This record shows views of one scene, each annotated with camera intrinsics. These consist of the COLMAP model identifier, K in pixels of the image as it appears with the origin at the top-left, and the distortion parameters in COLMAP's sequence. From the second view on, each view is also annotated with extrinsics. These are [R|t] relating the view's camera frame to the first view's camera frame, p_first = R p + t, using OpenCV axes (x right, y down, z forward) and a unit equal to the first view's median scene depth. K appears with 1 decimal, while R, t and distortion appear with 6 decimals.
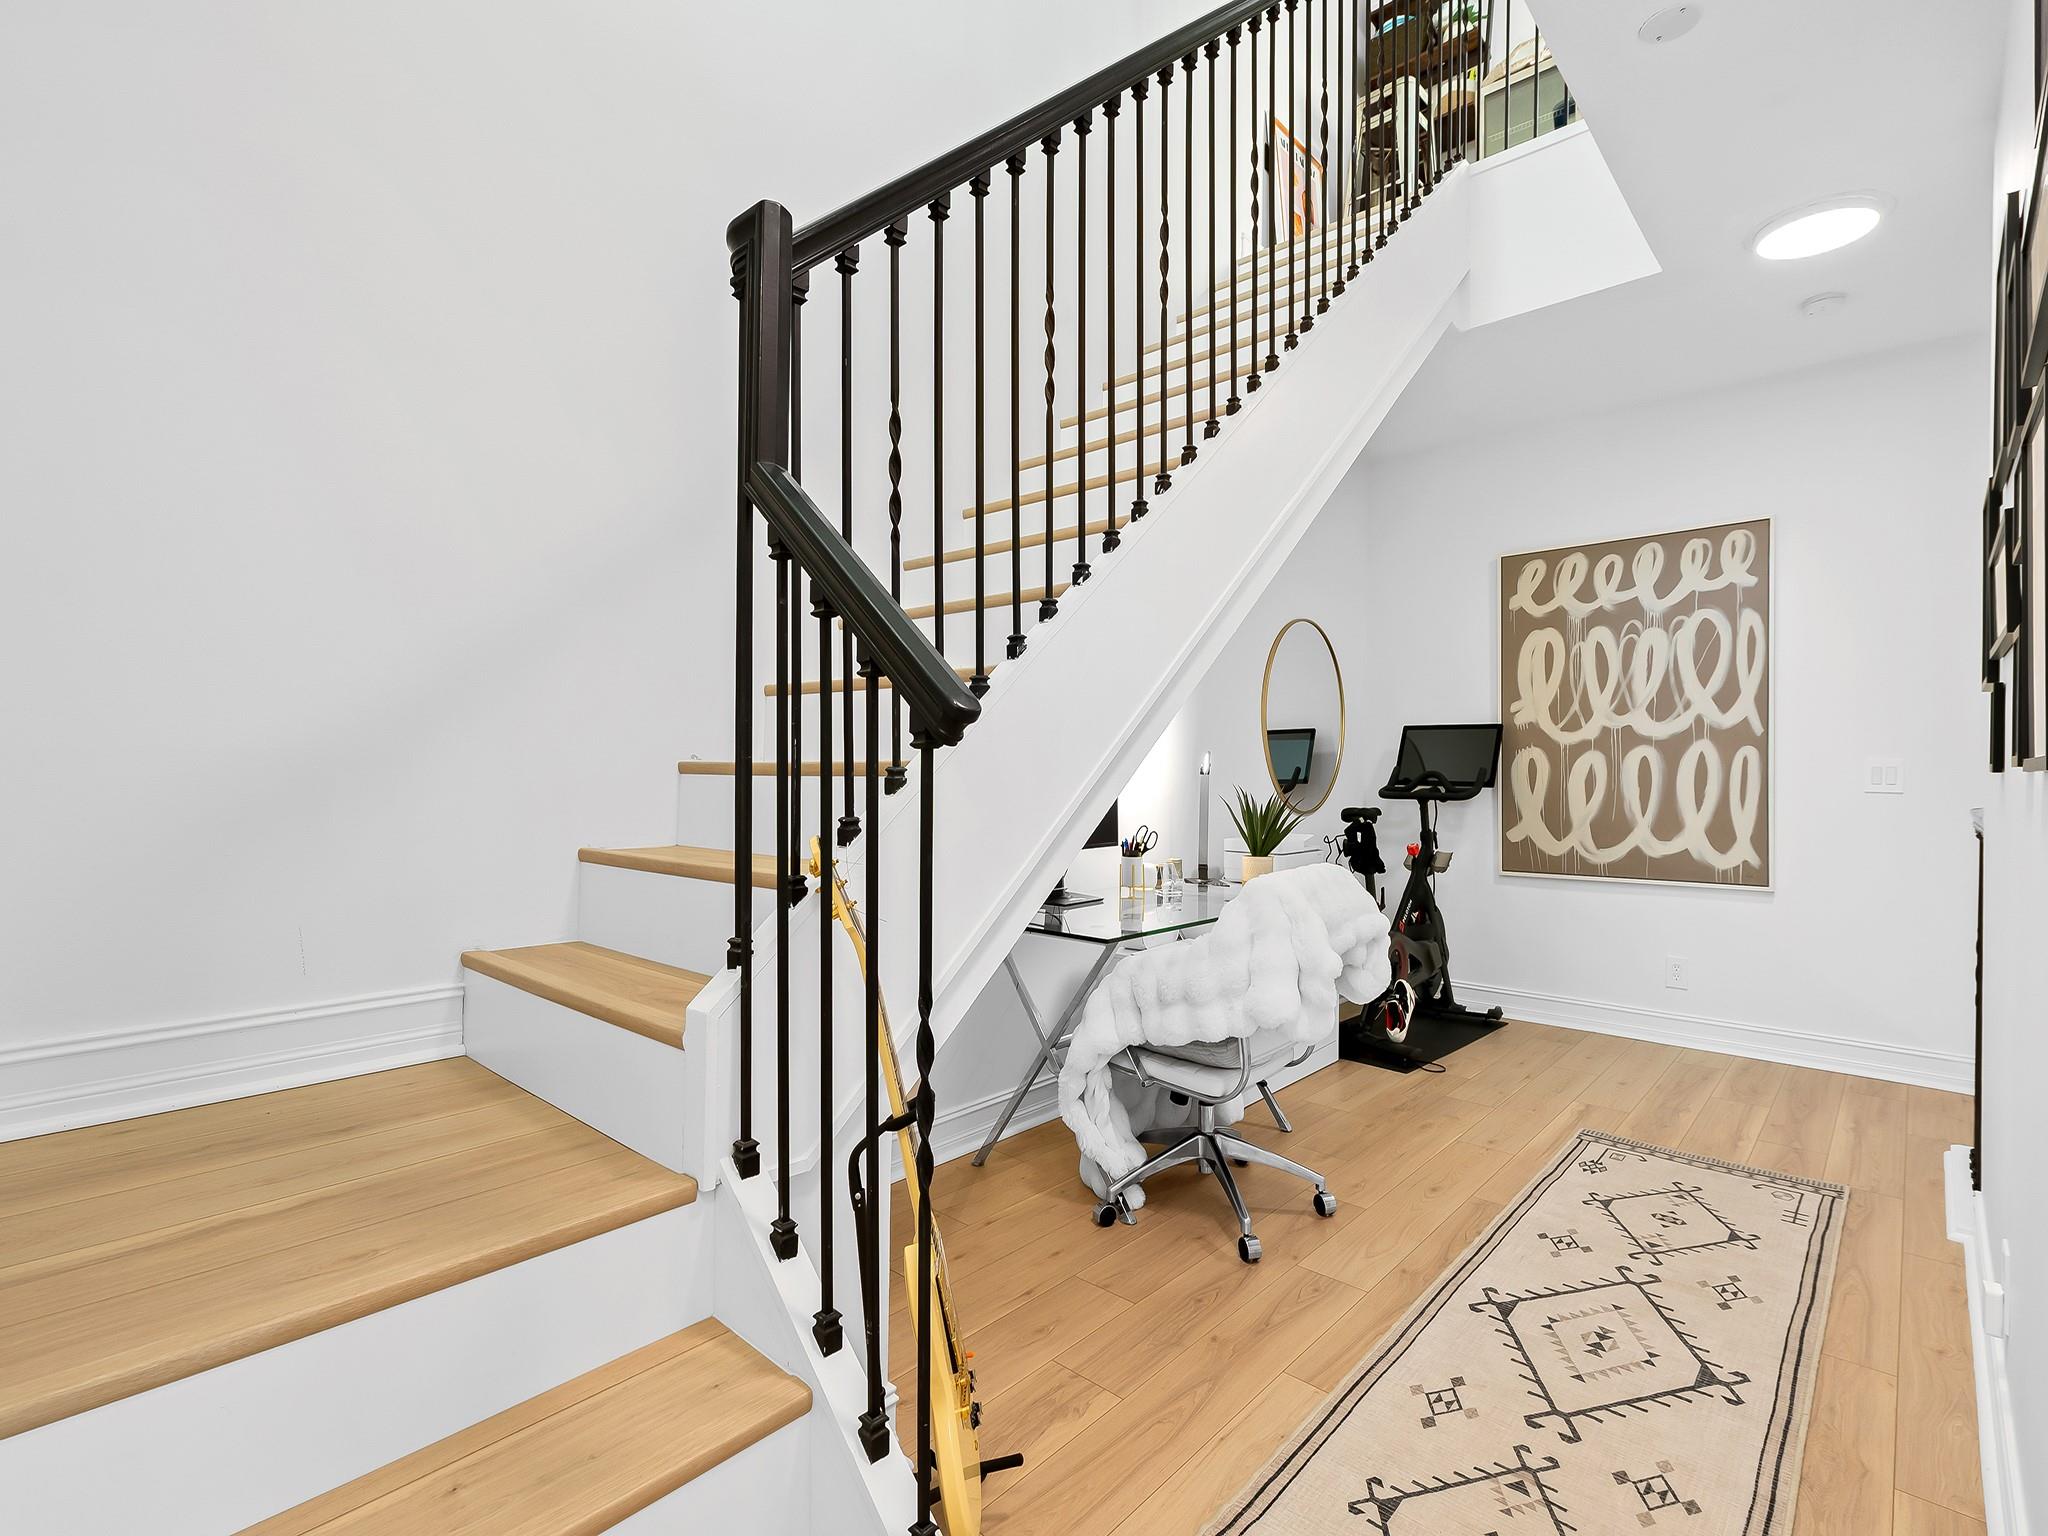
lens RADIAL K [[974.9, 0, 1031.8], [0, 974.9, 771.7], [0, 0, 1]] dist [0.017799, -0.008621]
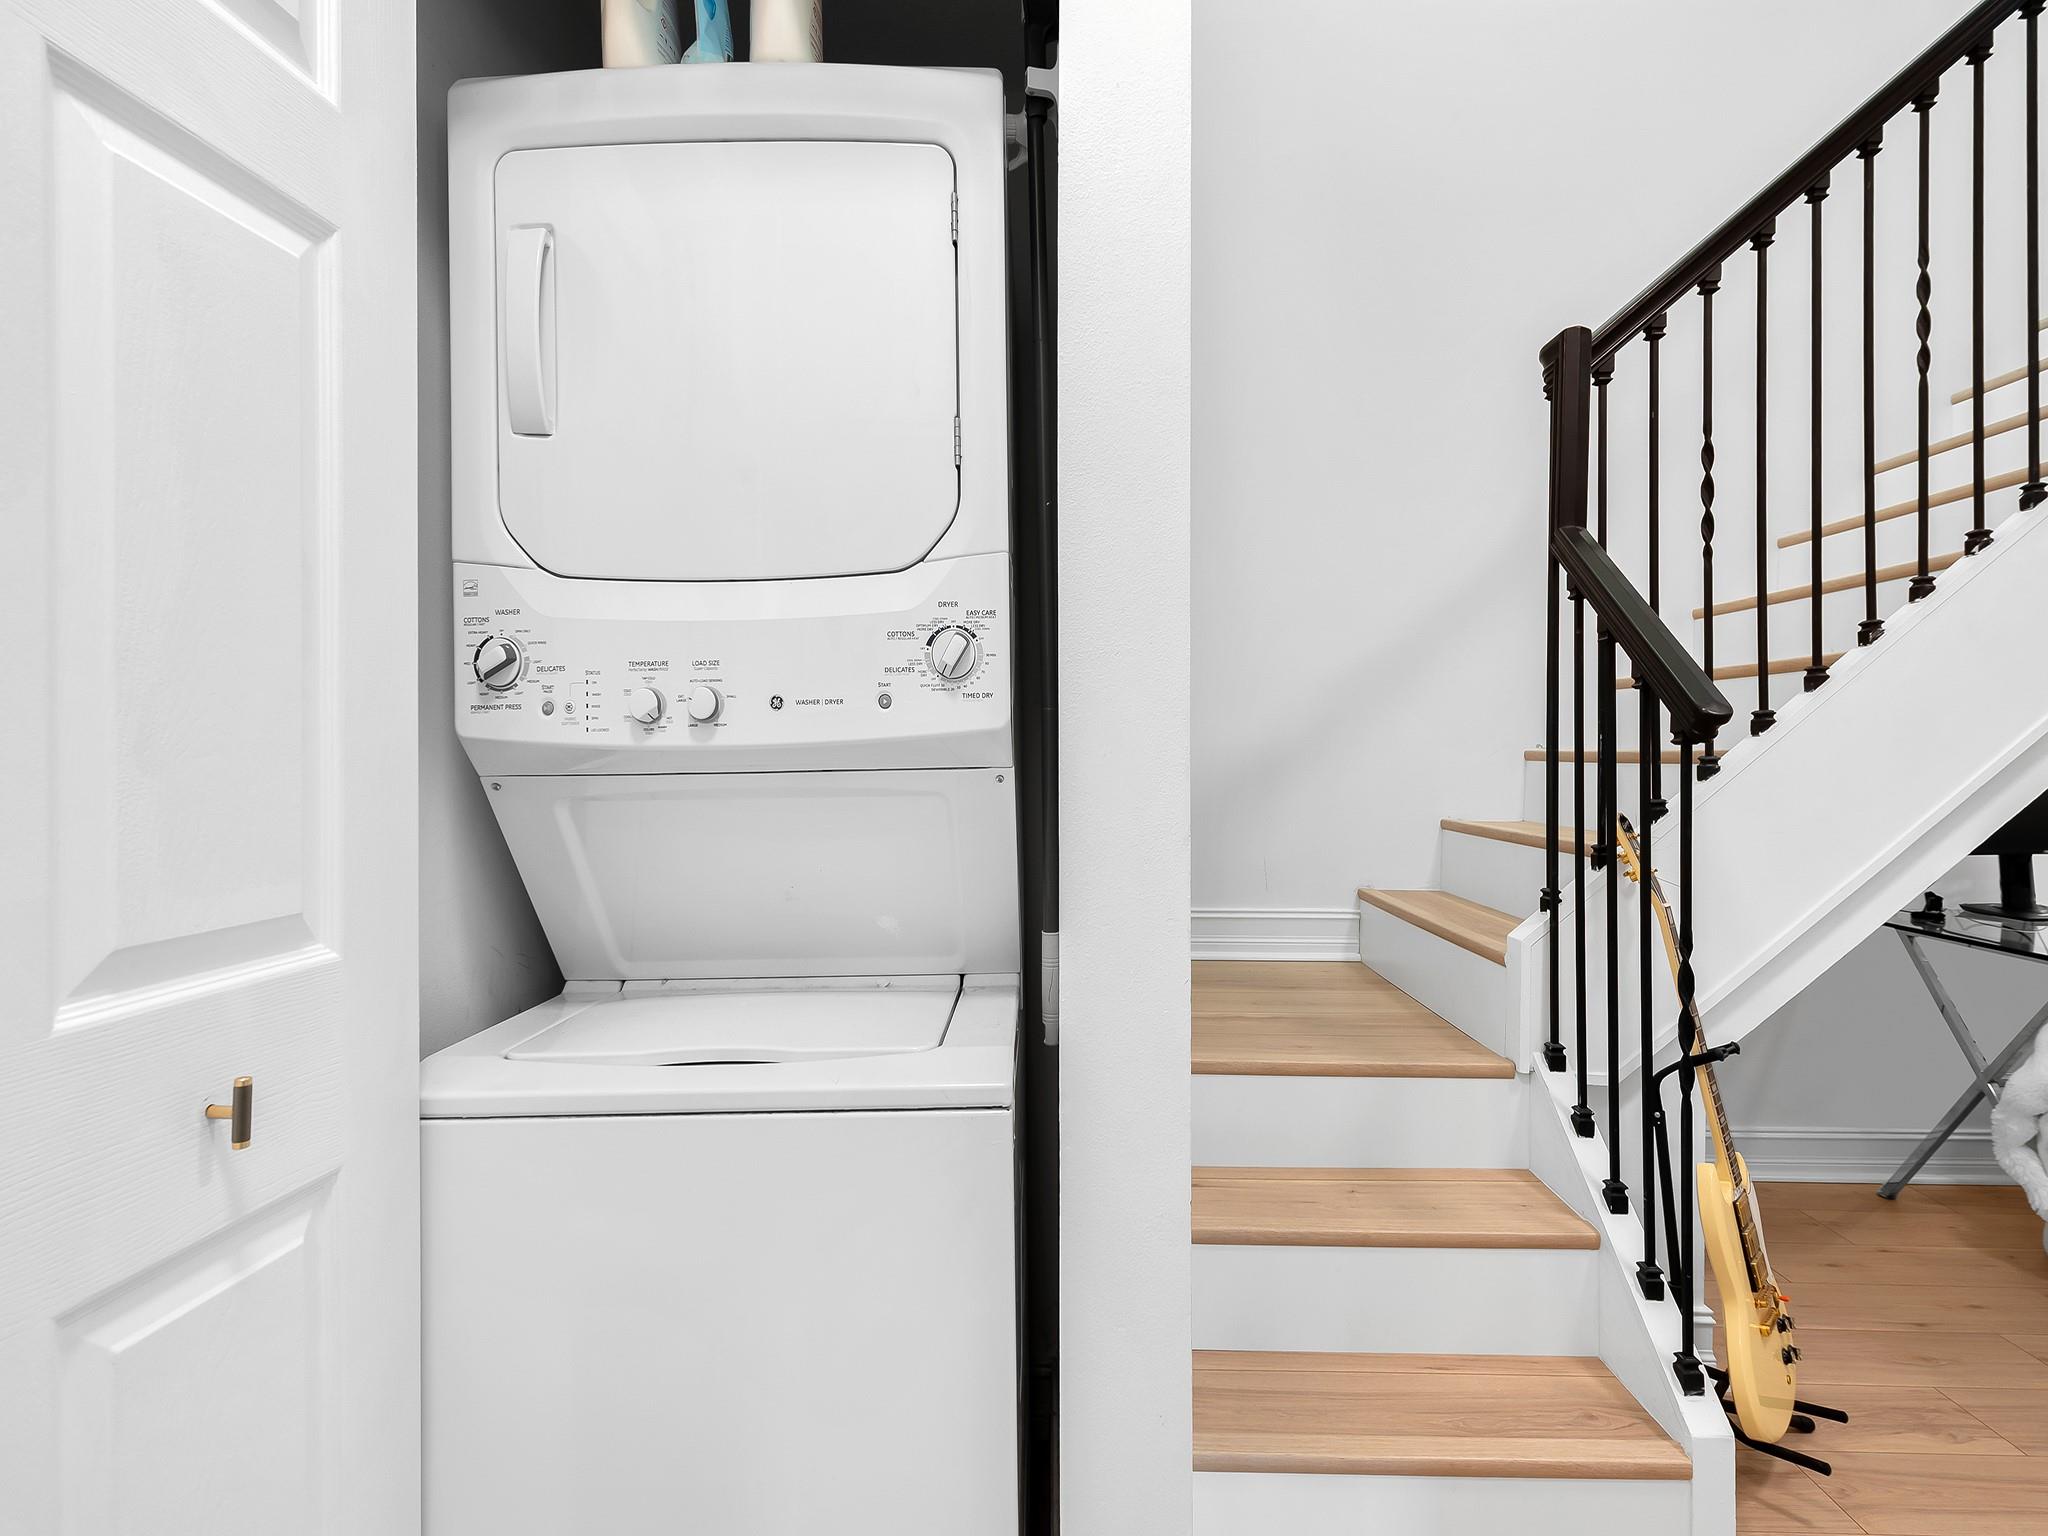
lens RADIAL K [[974.9, 0, 1031.8], [0, 974.9, 771.7], [0, 0, 1]] dist [0.017799, -0.008621]
pose [[0.655650, 0.009273, -0.755008, 0.225938], [0.003915, 0.999869, 0.015680, -0.008656], [0.755055, -0.013237, 0.655528, -0.365247]]
